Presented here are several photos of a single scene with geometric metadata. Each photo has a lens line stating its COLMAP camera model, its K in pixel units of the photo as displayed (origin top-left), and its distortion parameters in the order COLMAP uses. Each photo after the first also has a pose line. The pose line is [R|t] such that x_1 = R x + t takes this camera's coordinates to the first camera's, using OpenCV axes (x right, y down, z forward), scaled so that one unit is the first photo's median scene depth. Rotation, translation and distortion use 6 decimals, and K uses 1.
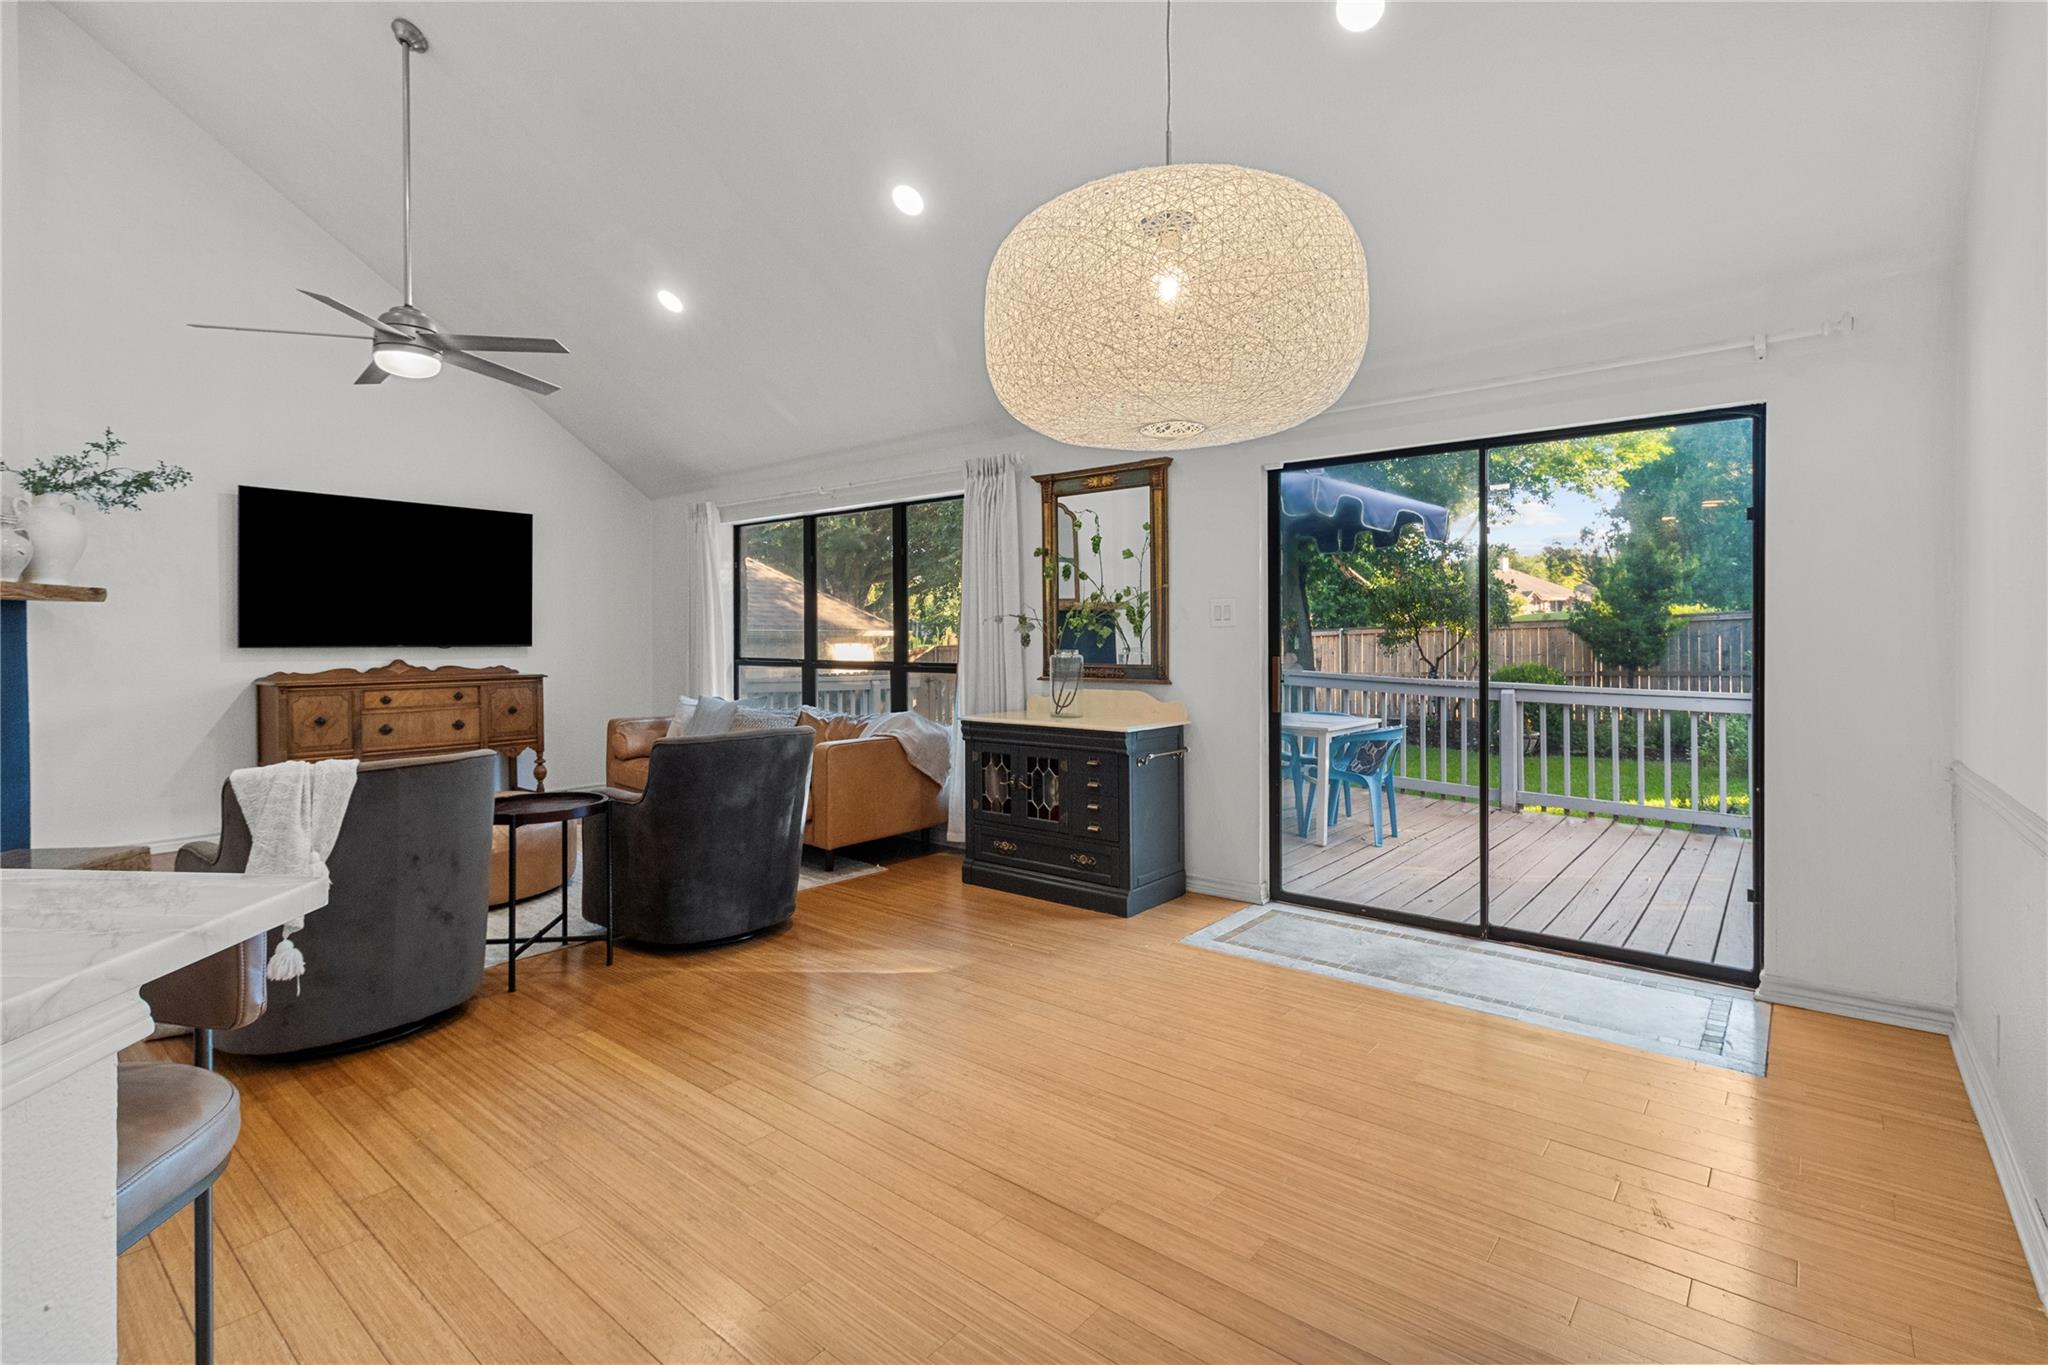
lens RADIAL K [[956.5, 0, 1000.5], [0, 956.5, 645.7], [0, 0, 1]] dist [-0.004484, -0.000083]
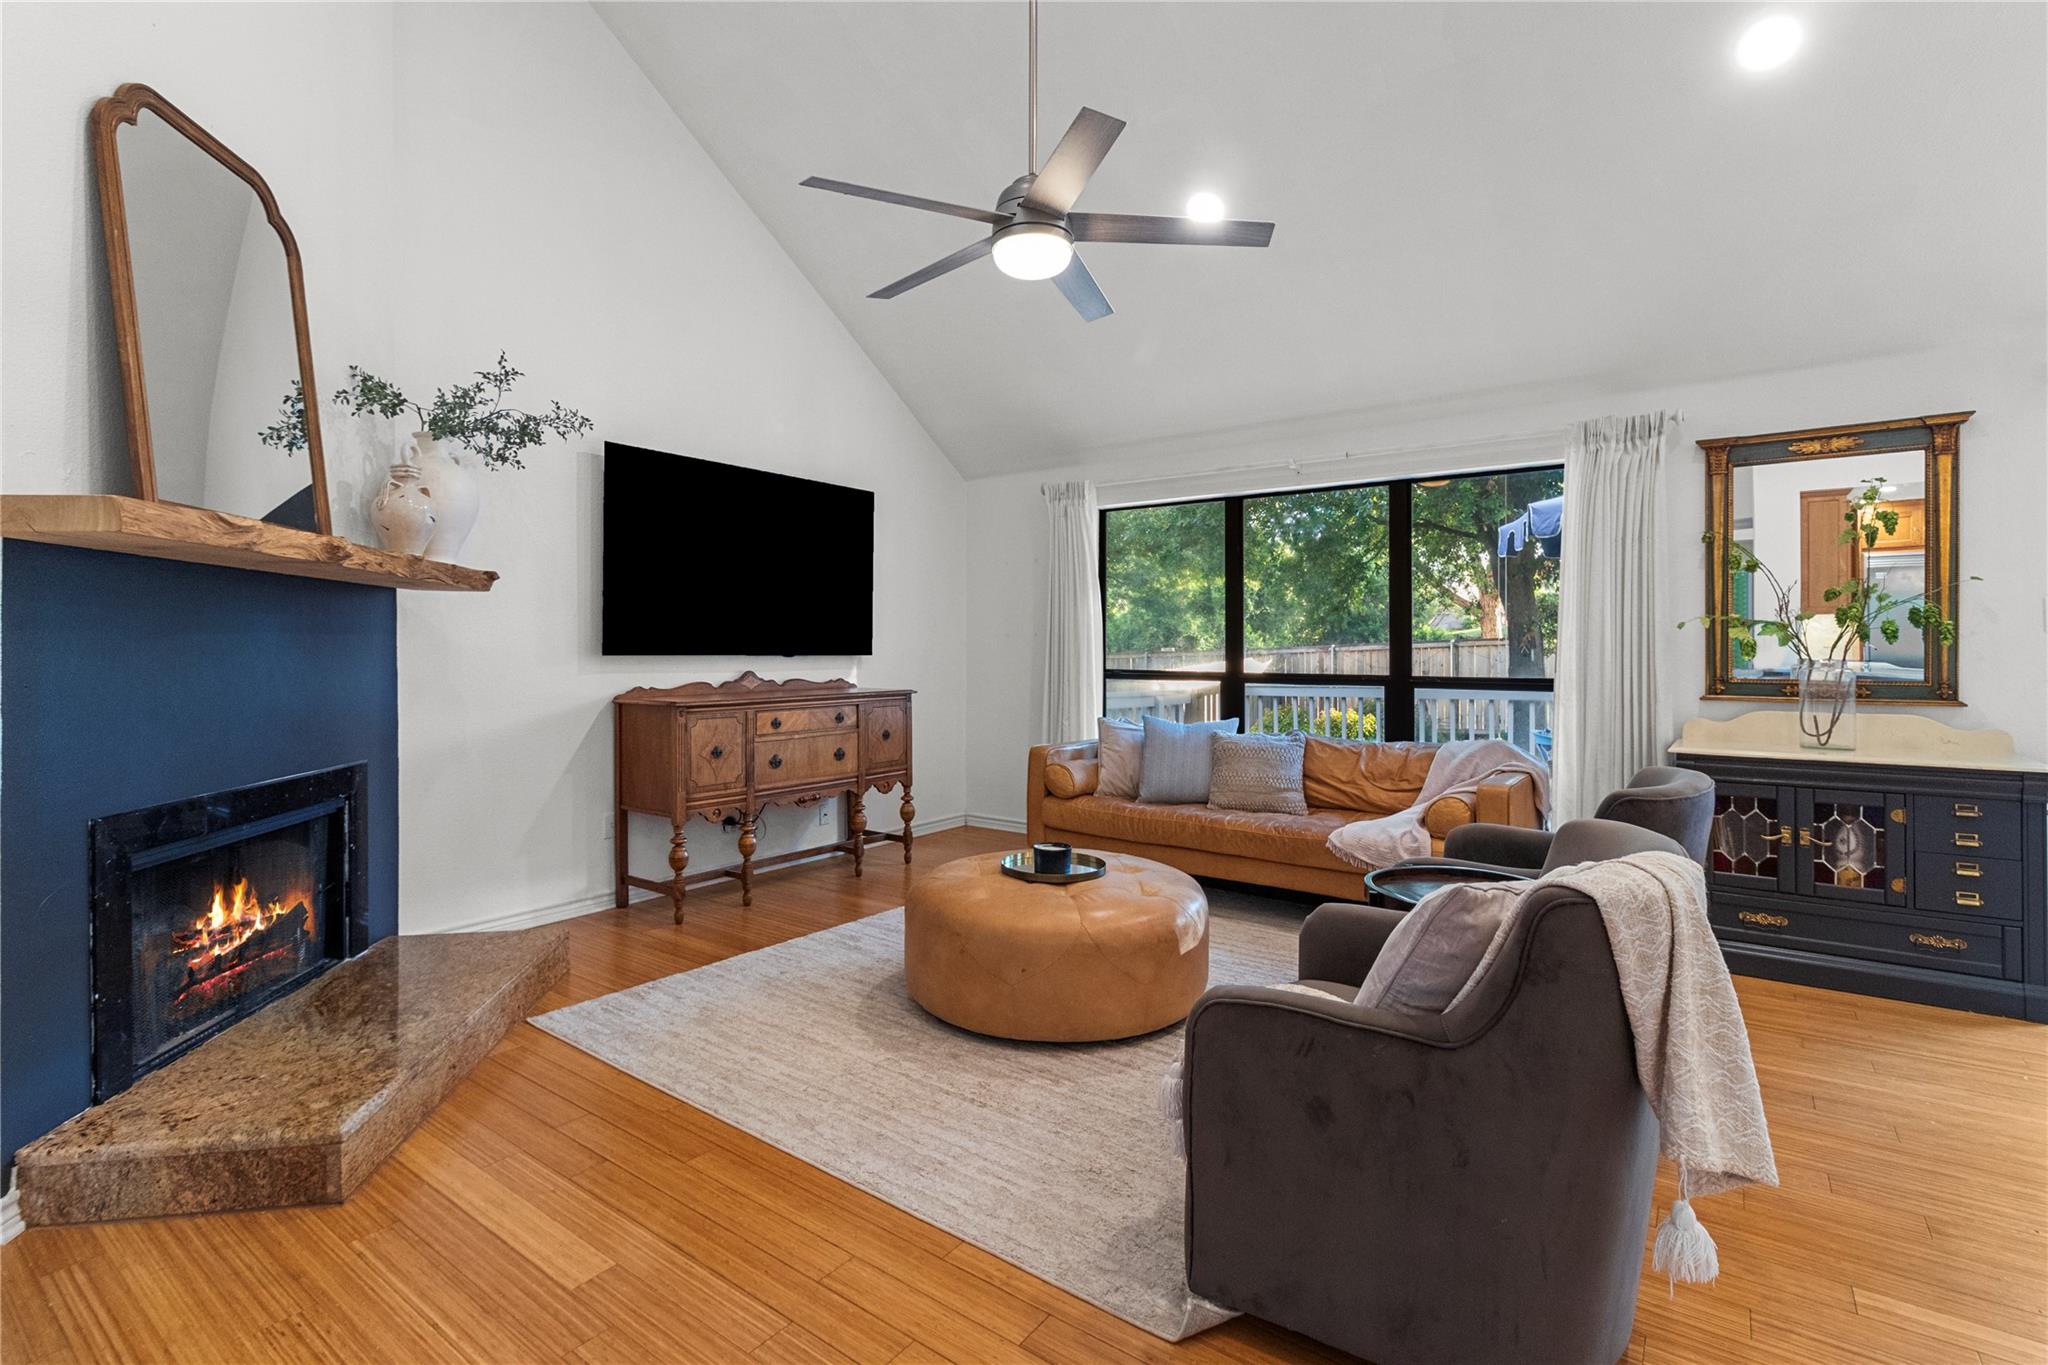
lens RADIAL K [[956.5, 0, 984.3], [0, 956.5, 651.1], [0, 0, 1]] dist [-0.004484, -0.000083]
pose [[0.998786, 0.003887, 0.049111, -0.522350], [-0.003563, 0.999971, -0.006683, 0.002977], [-0.049136, 0.006500, 0.998771, 0.219033]]
